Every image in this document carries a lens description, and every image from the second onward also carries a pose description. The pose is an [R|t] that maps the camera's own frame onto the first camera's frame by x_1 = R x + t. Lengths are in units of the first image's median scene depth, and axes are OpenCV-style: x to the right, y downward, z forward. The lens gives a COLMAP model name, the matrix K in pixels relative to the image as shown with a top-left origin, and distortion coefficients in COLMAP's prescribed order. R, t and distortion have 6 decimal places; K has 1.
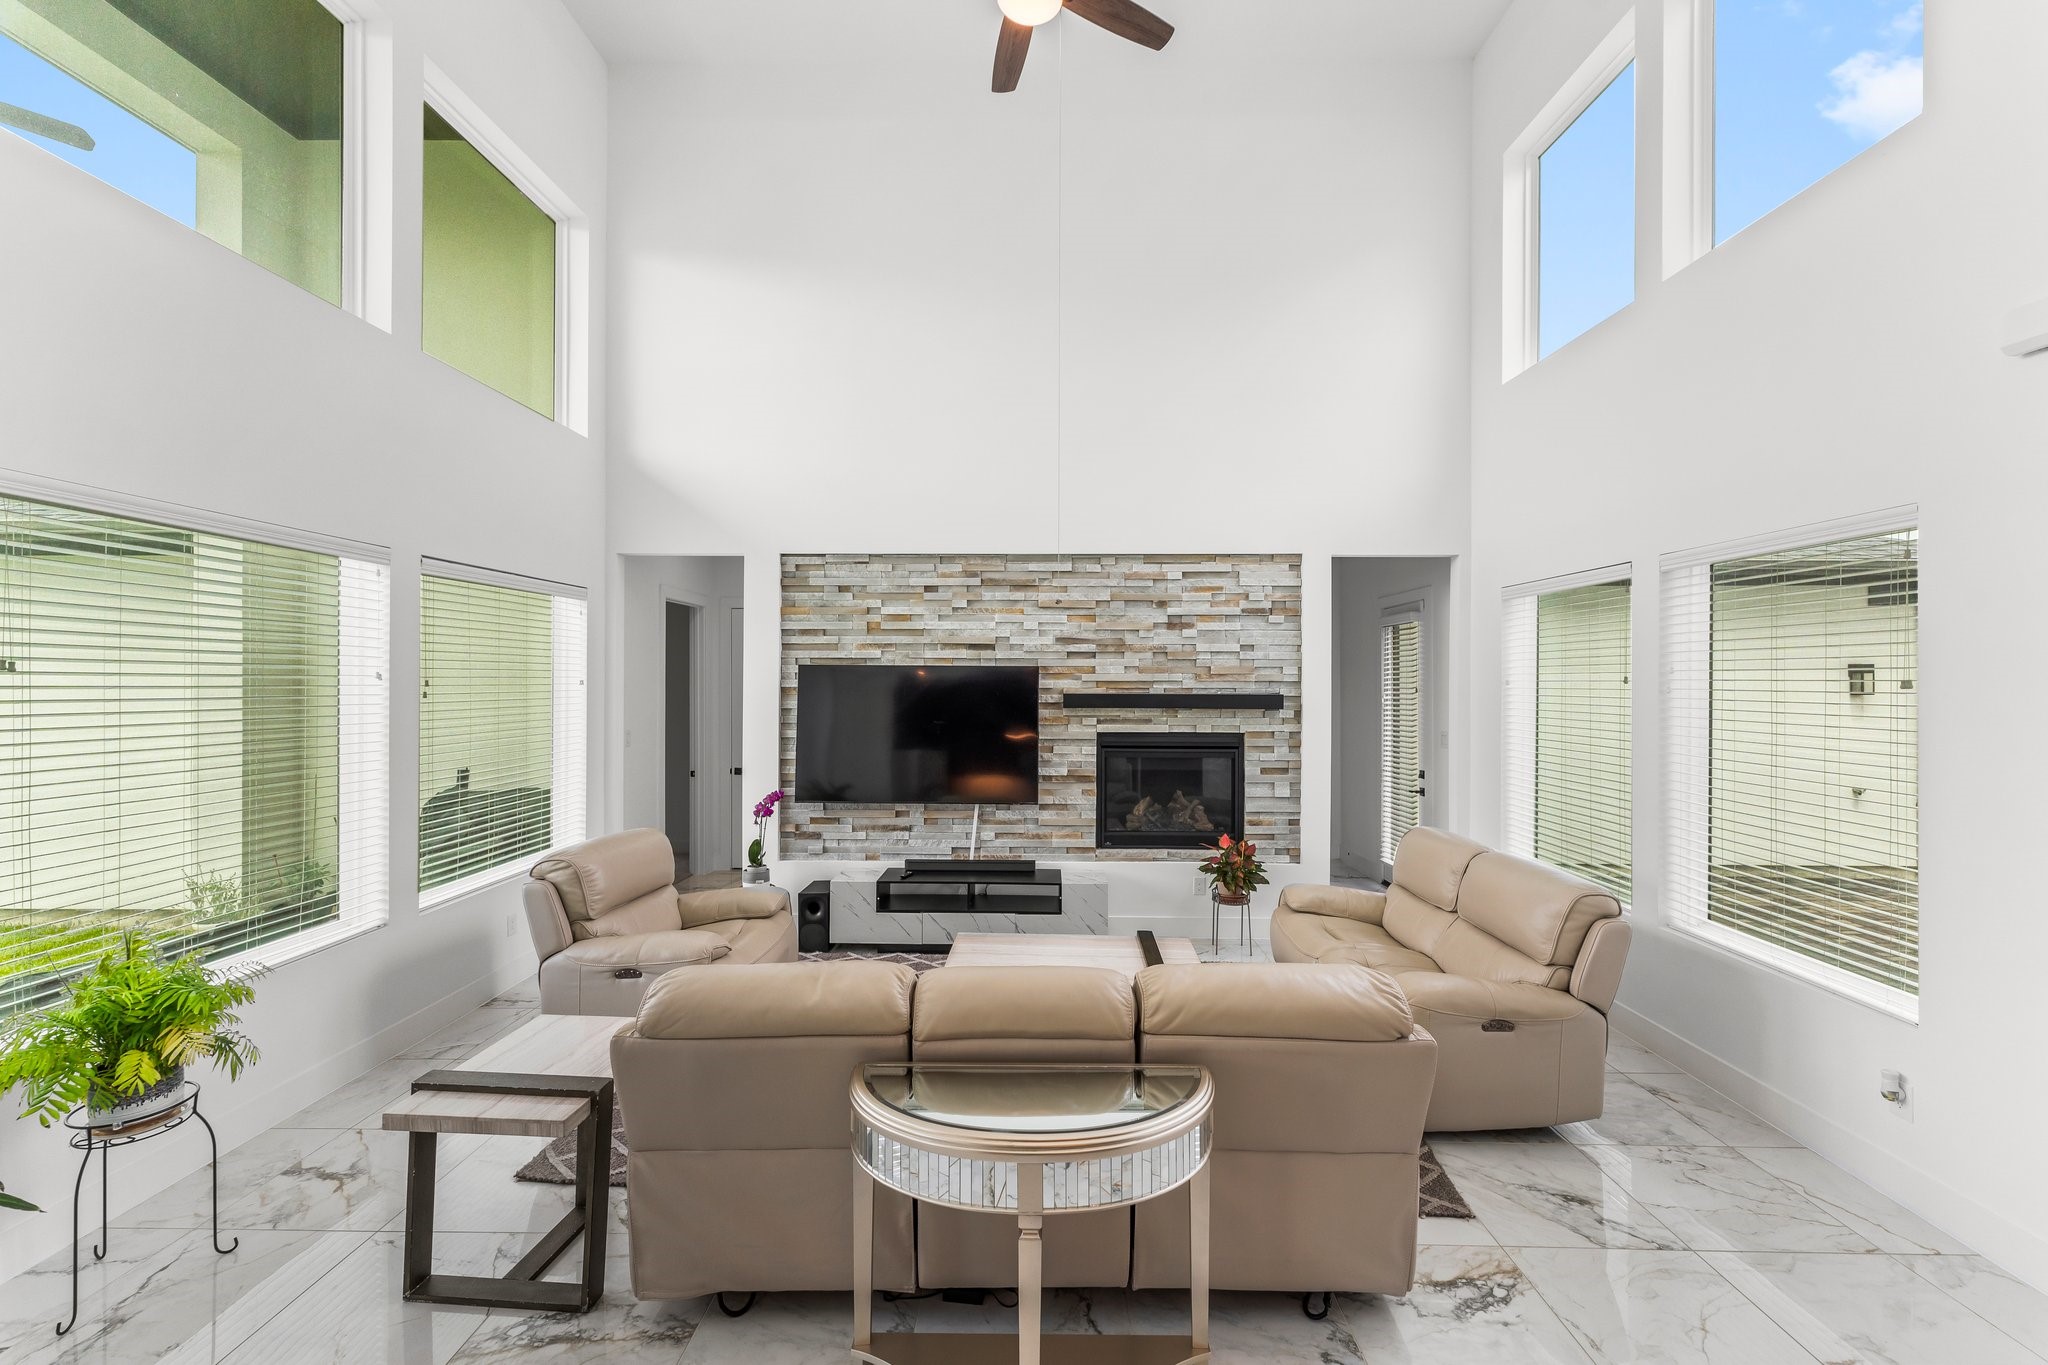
lens RADIAL K [[836.5, 0, 1032.6], [0, 836.5, 674.8], [0, 0, 1]] dist [-0.001609, 0.001523]
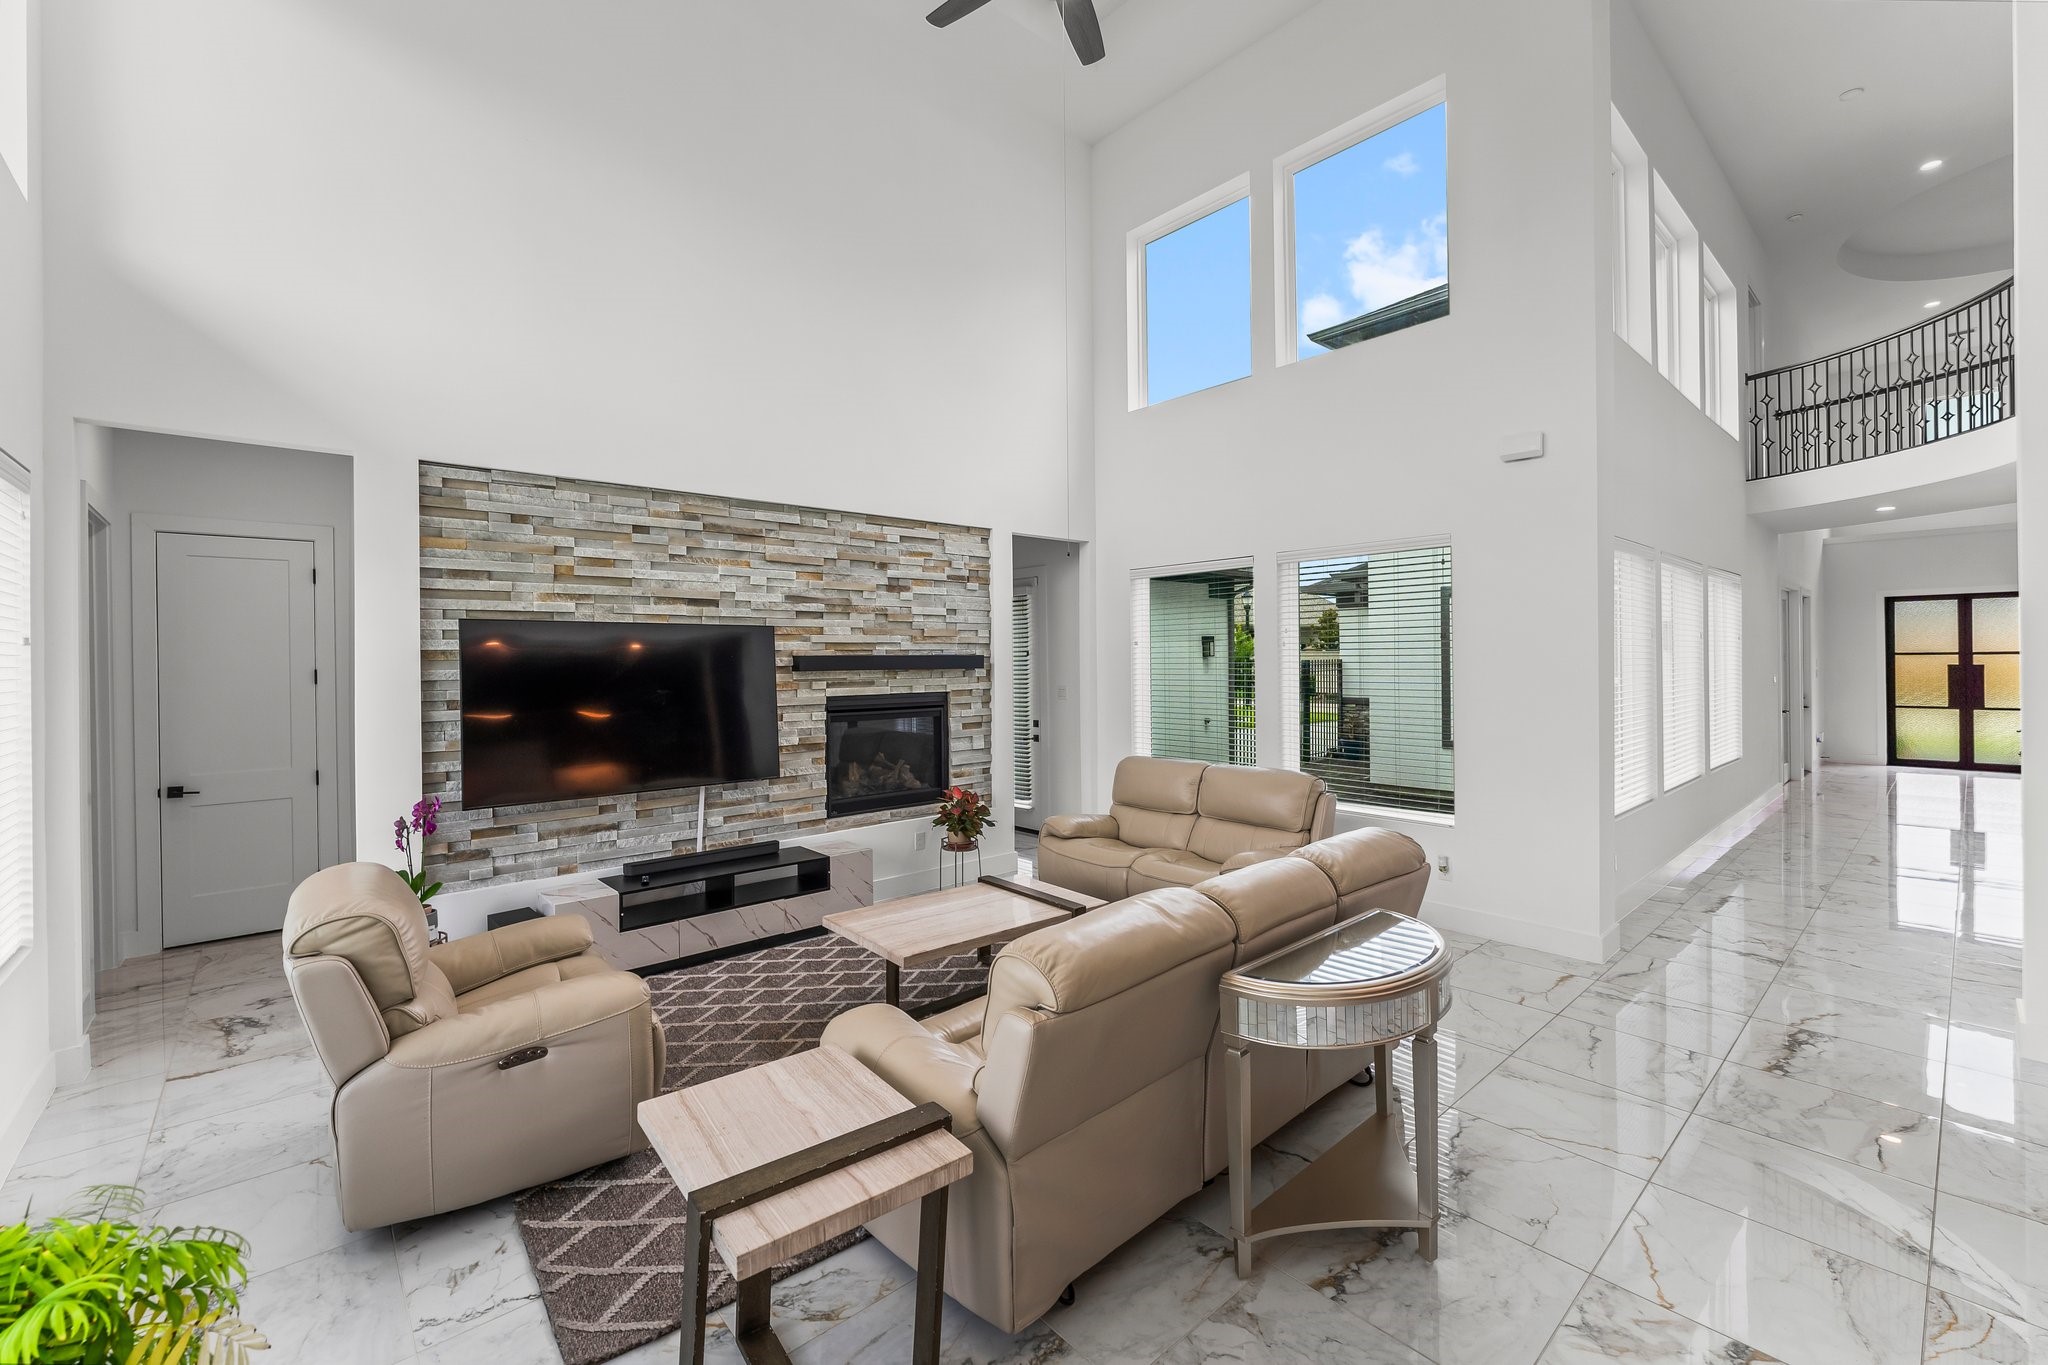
lens RADIAL K [[836.5, 0, 1008.8], [0, 836.5, 658.9], [0, 0, 1]] dist [-0.001609, 0.001523]
pose [[0.748567, -0.010195, 0.662981, -0.397898], [0.011244, 0.999933, 0.002681, 0.025674], [-0.662964, 0.005448, 0.748632, 0.150224]]
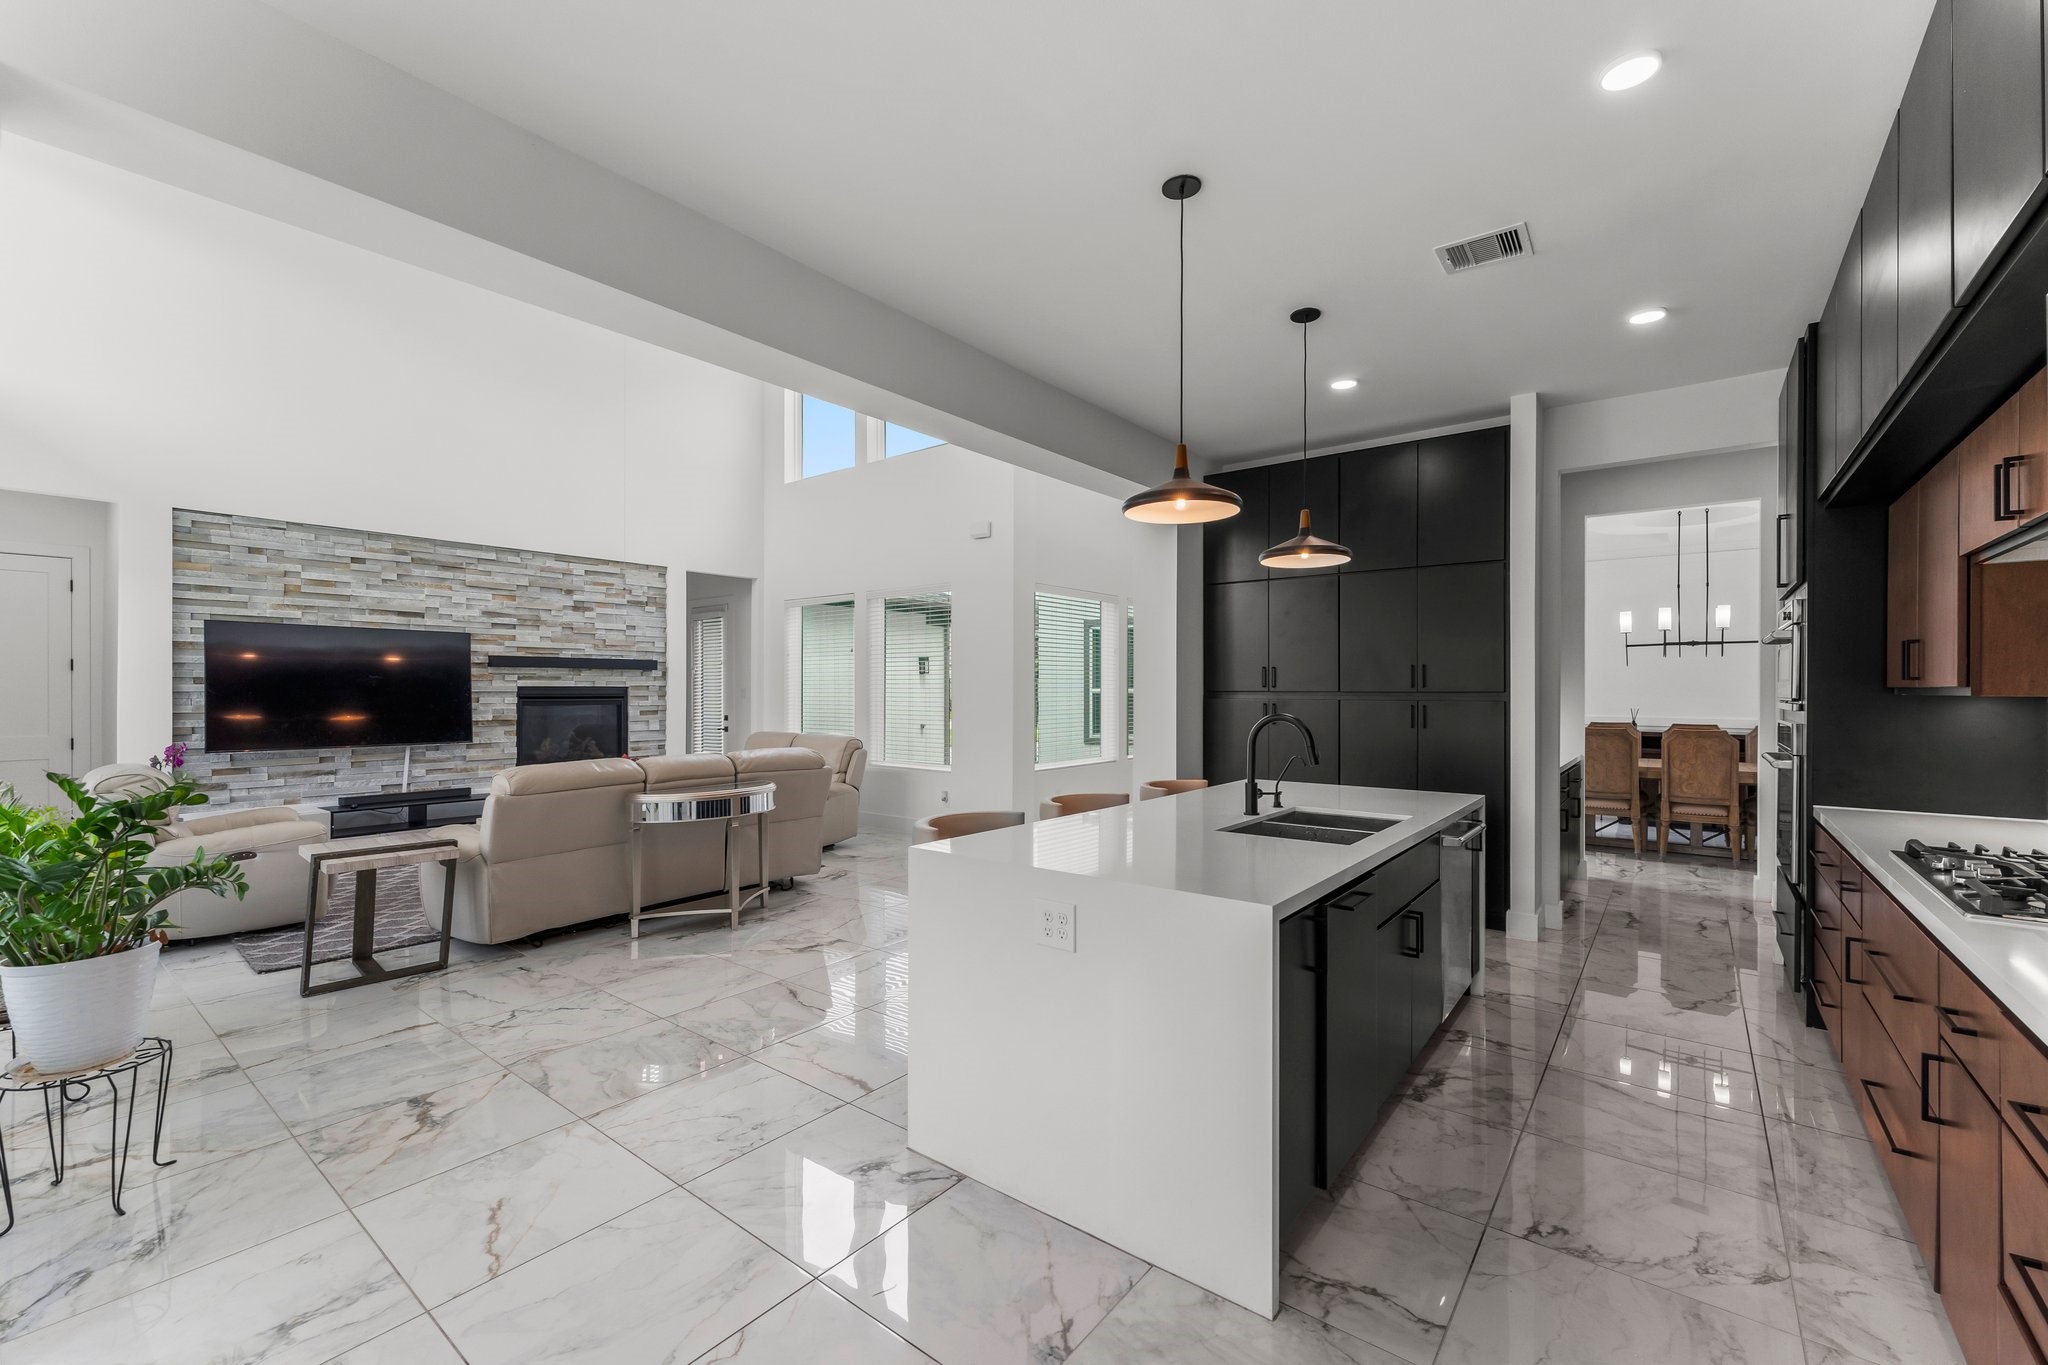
lens RADIAL K [[836.5, 0, 1021.1], [0, 836.5, 687.4], [0, 0, 1]] dist [-0.001609, 0.001523]
pose [[0.609729, -0.001081, 0.792609, -0.476421], [-0.000338, 0.999999, 0.001624, 0.068114], [-0.792610, -0.001258, 0.609728, -0.414069]]
